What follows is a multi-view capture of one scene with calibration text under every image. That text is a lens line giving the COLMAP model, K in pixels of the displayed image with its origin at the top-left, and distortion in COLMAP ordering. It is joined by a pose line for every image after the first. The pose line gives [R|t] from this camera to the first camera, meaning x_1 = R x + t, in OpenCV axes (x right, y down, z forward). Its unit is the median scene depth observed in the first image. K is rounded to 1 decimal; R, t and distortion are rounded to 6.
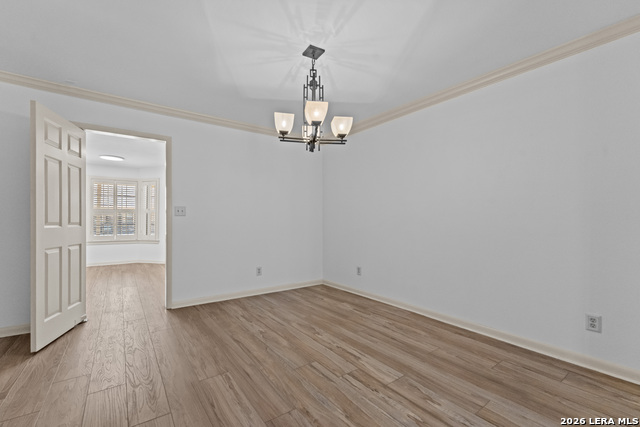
lens RADIAL K [[274.7, 0, 310.8], [0, 274.7, 219.6], [0, 0, 1]] dist [0.000362, -0.001033]
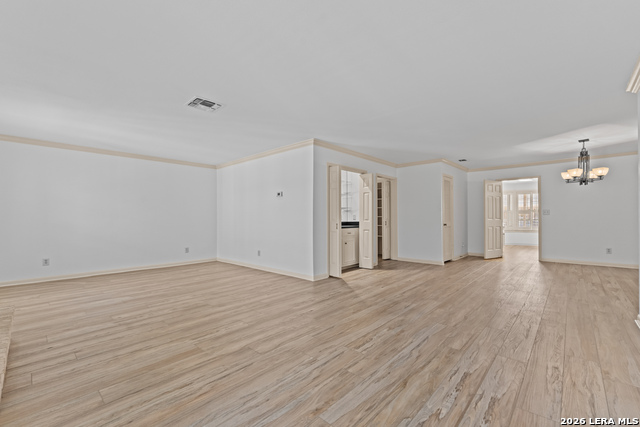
lens RADIAL K [[274.7, 0, 324.2], [0, 274.7, 217.3], [0, 0, 1]] dist [0.000362, -0.001033]
pose [[0.223302, -0.004055, -0.974741, 1.444847], [0.006250, 0.999977, -0.002728, 0.001070], [0.974729, -0.005483, 0.223322, -1.310055]]
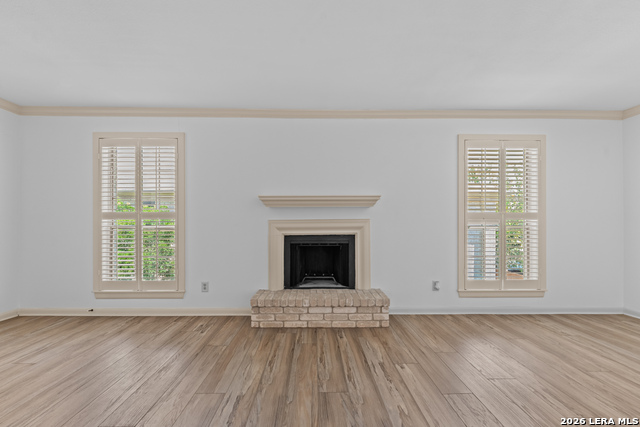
lens RADIAL K [[274.7, 0, 315.9], [0, 274.7, 215.7], [0, 0, 1]] dist [0.000362, -0.001033]
pose [[-0.827666, 0.007851, 0.561166, -0.166324], [-0.007086, 0.999676, -0.024438, -0.003627], [-0.561176, -0.024203, -0.827343, -1.077472]]
